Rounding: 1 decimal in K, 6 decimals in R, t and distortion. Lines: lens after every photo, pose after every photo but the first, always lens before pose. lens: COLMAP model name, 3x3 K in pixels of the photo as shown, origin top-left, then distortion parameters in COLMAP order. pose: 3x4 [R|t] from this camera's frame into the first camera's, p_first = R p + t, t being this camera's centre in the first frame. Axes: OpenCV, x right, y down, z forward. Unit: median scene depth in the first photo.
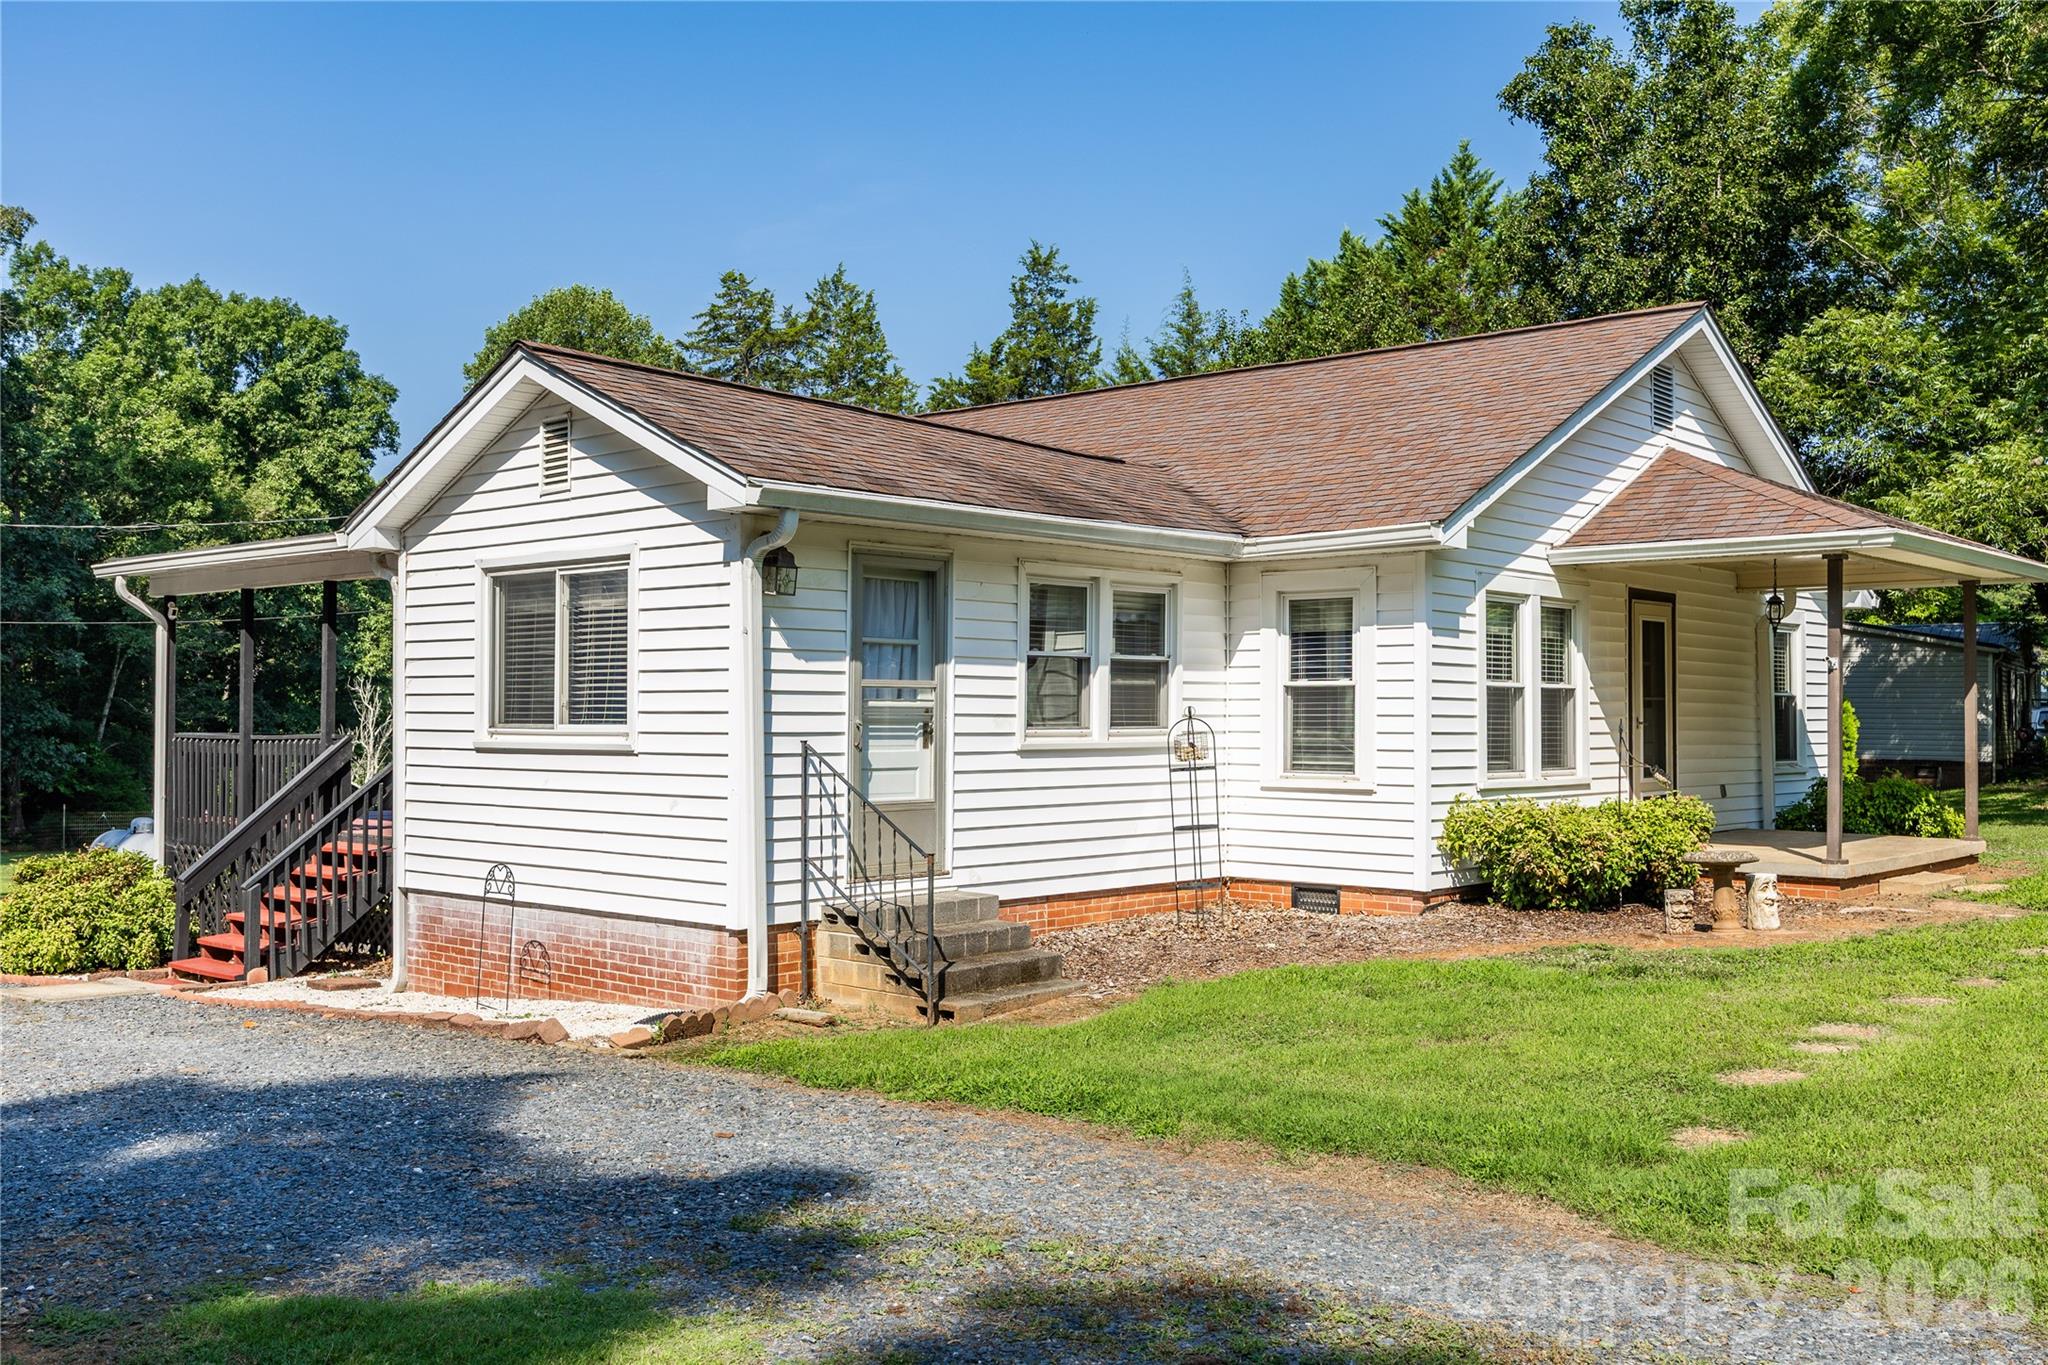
lens RADIAL K [[1843.2, 0, 1042.0], [0, 1843.2, 695.1], [0, 0, 1]] dist [-0.004850, -0.002373]
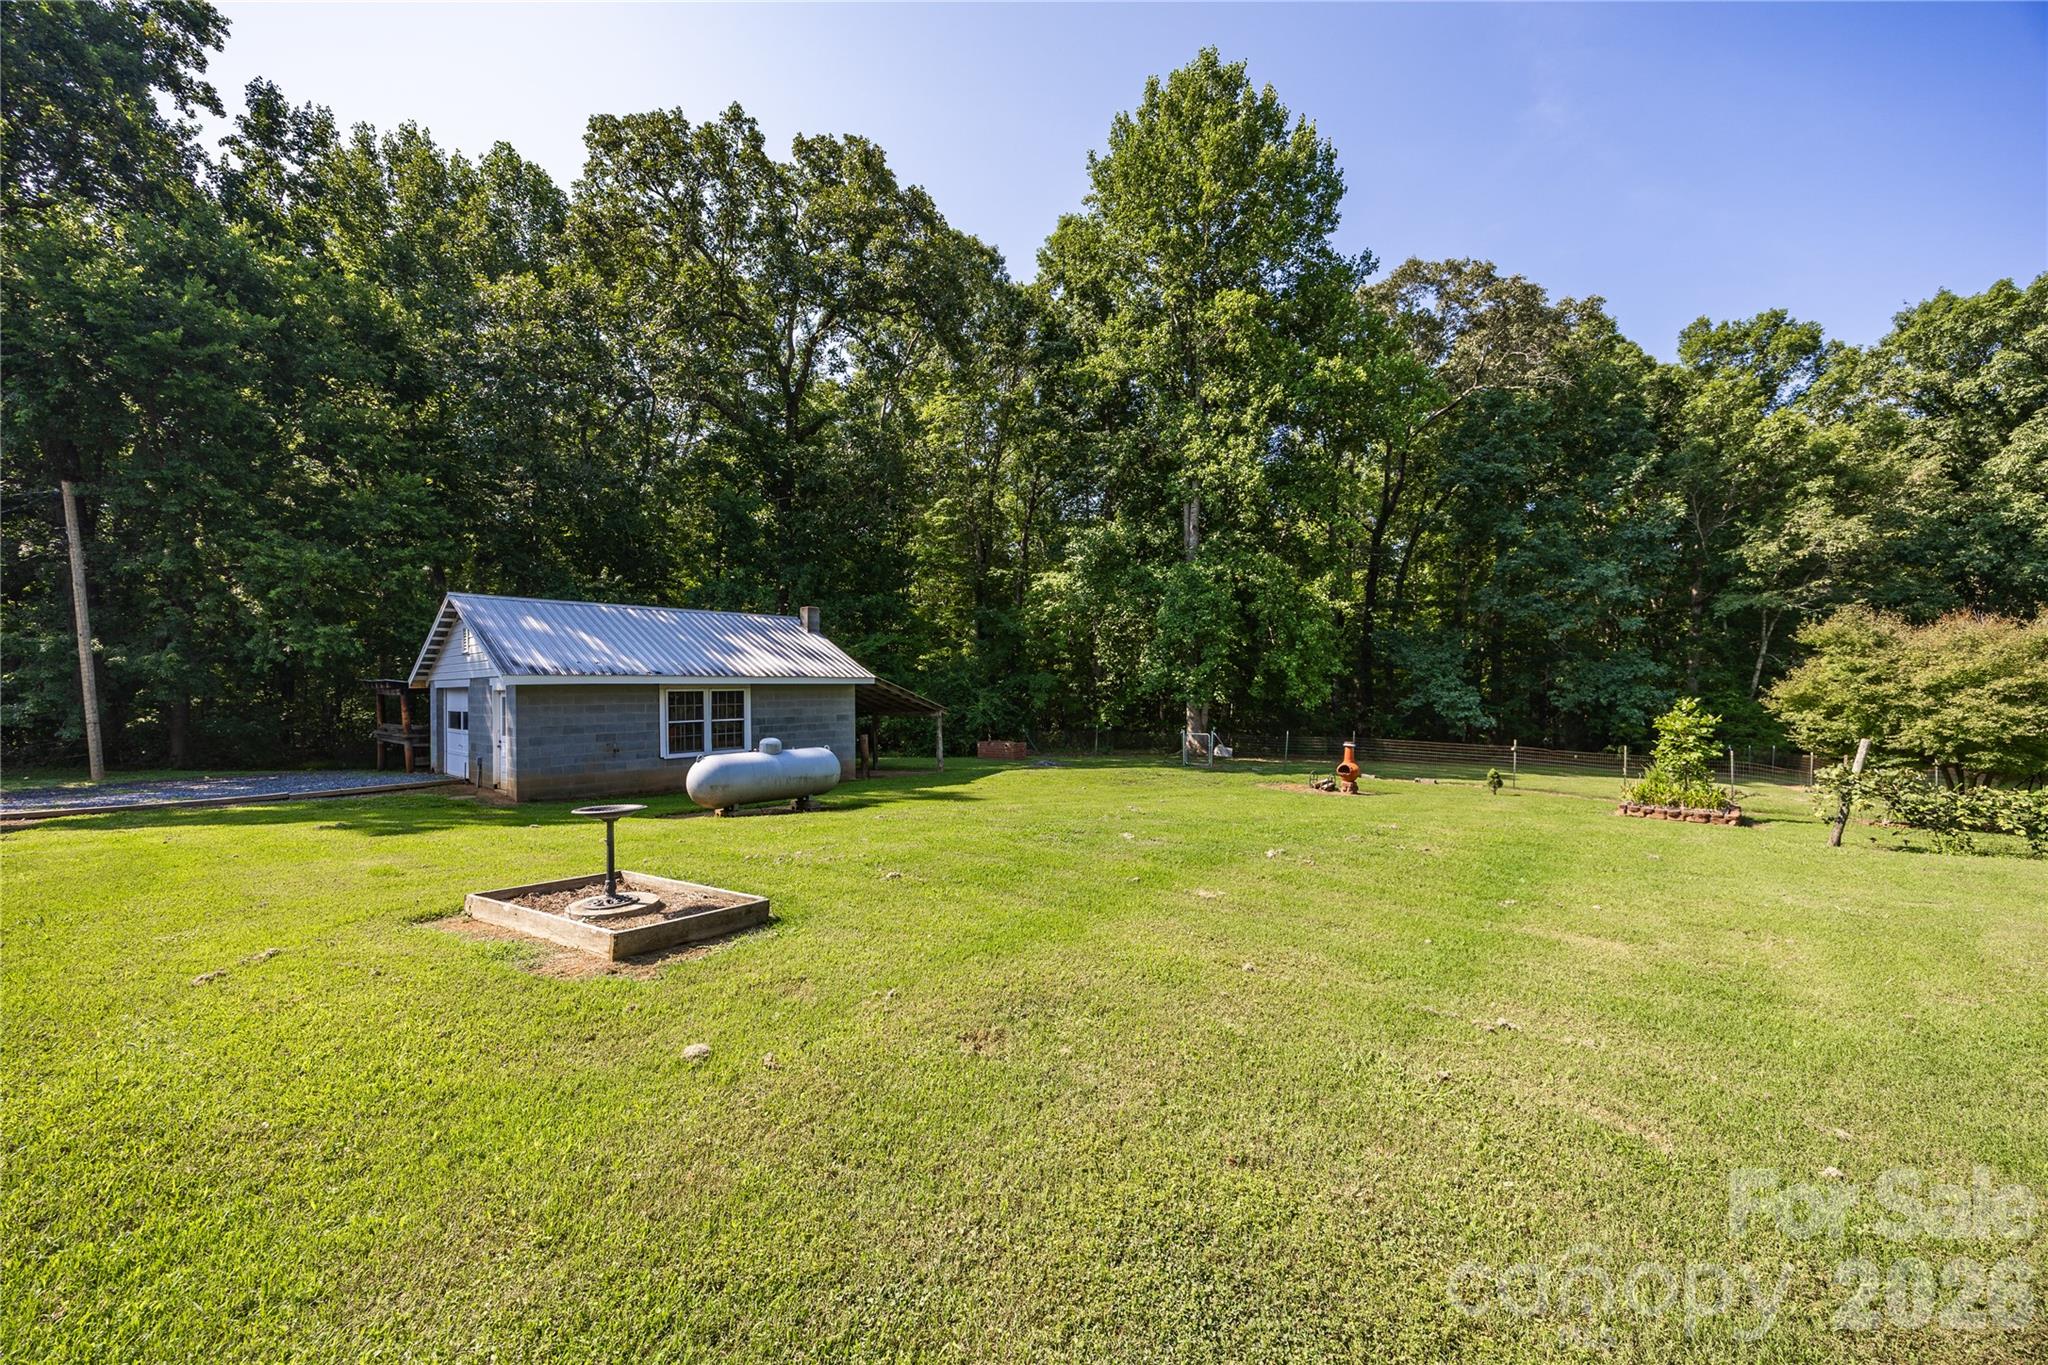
lens RADIAL K [[785.2, 0, 1011.5], [0, 785.2, 682.3], [0, 0, 1]] dist [-0.007731, 0.000795]
pose [[0.034109, 0.000521, -0.999418, 0.036609], [0.013057, 0.999914, 0.000967, 0.068382], [0.999333, -0.013082, 0.034099, 2.398193]]
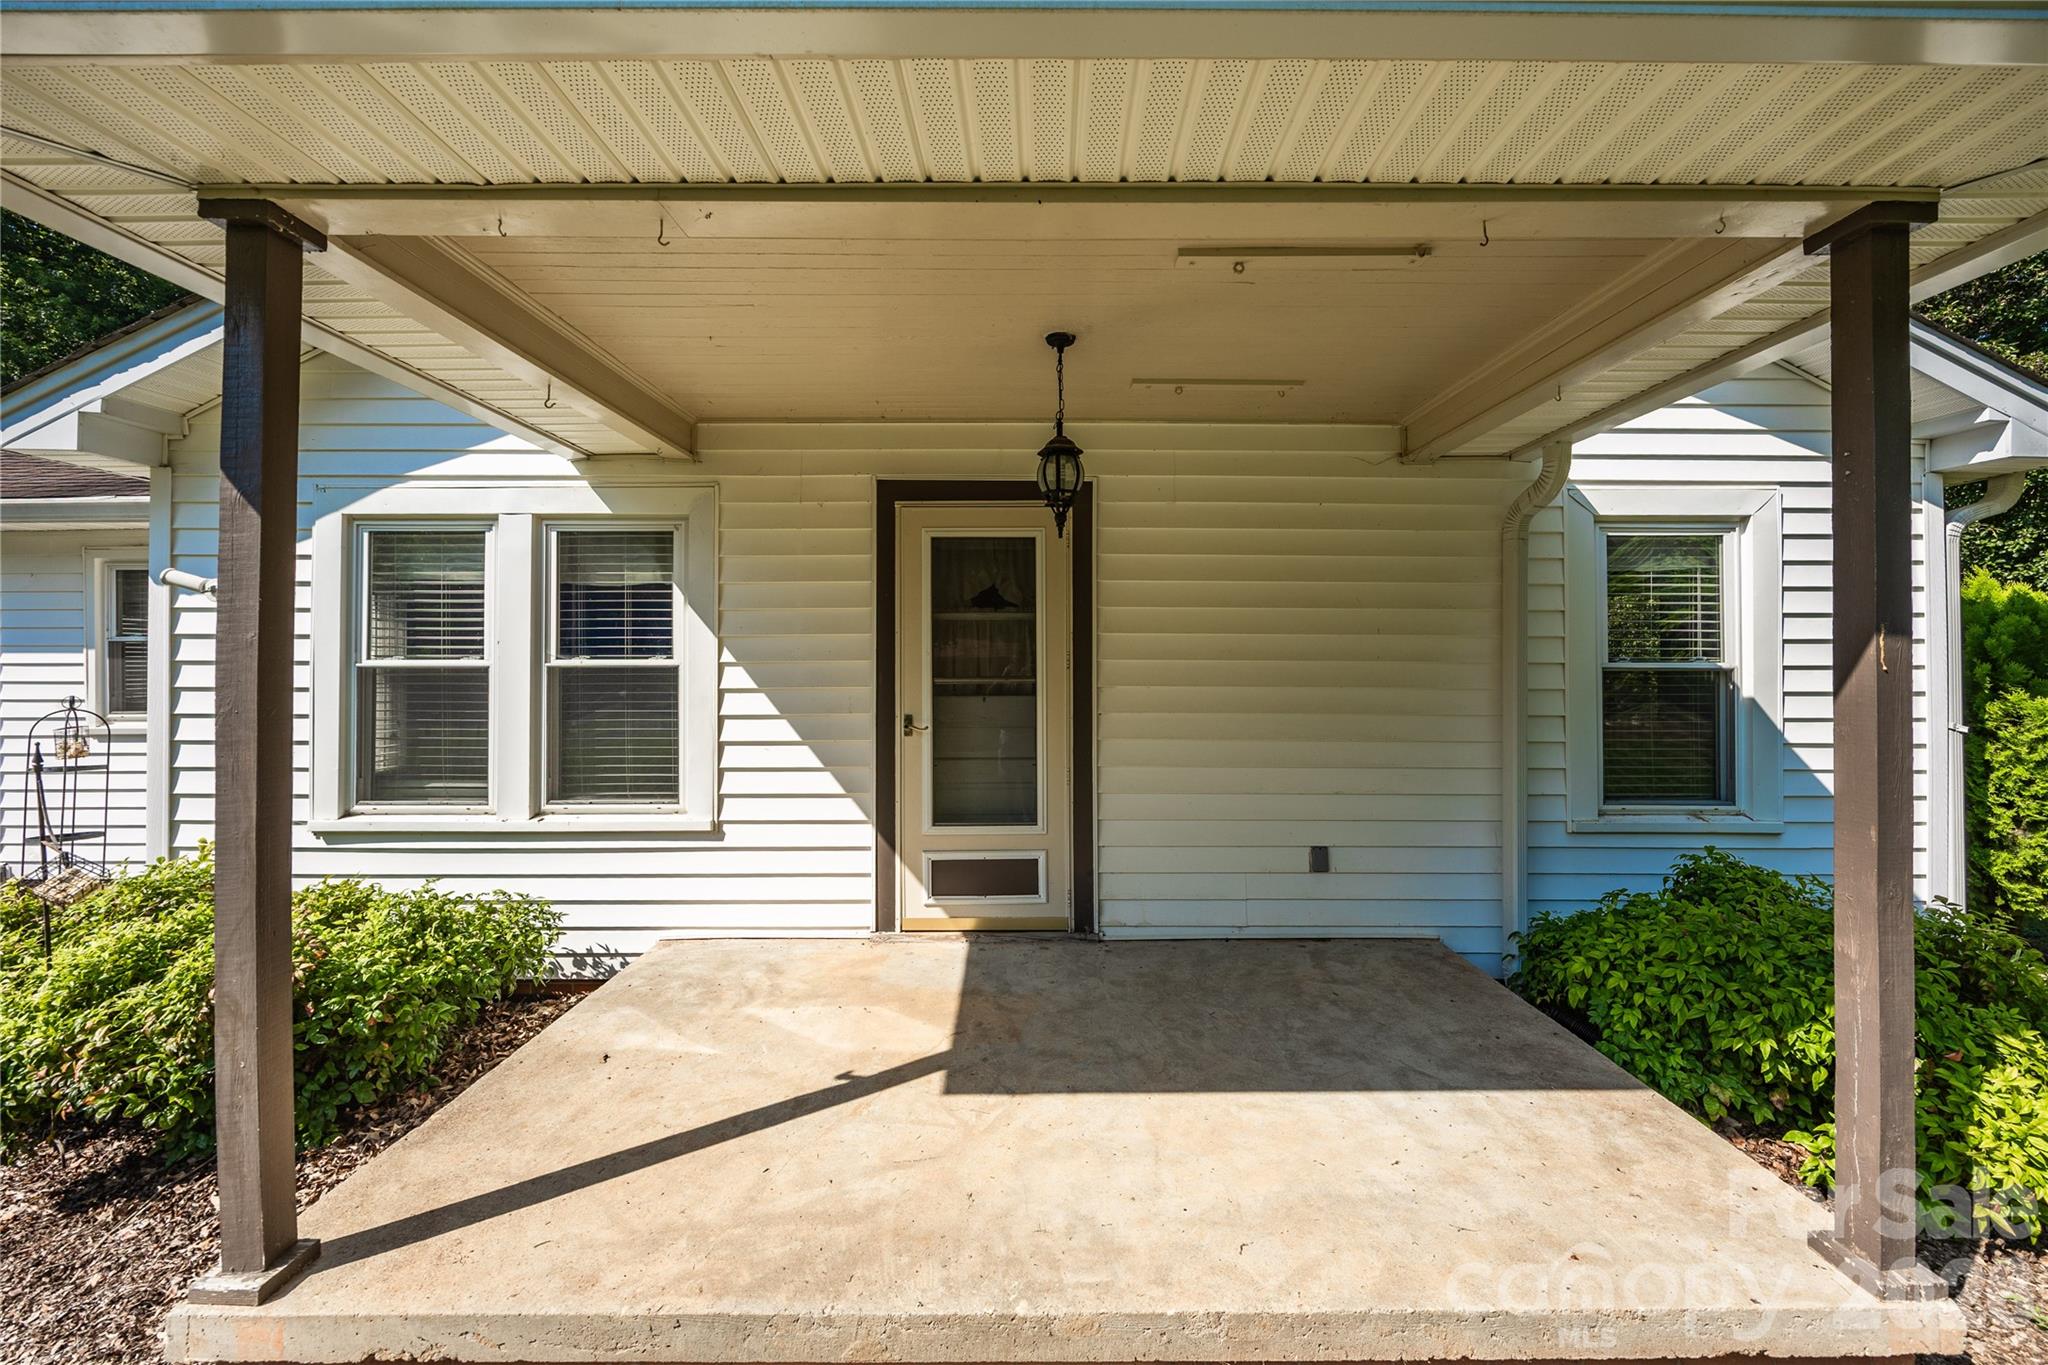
lens RADIAL K [[785.2, 0, 1036.5], [0, 785.2, 680.6], [0, 0, 1]] dist [-0.007731, 0.000795]
pose [[0.664954, -0.001251, -0.746883, 0.587784], [0.010360, 0.999918, 0.007549, 0.000351], [0.746812, -0.012758, 0.664912, 0.980241]]
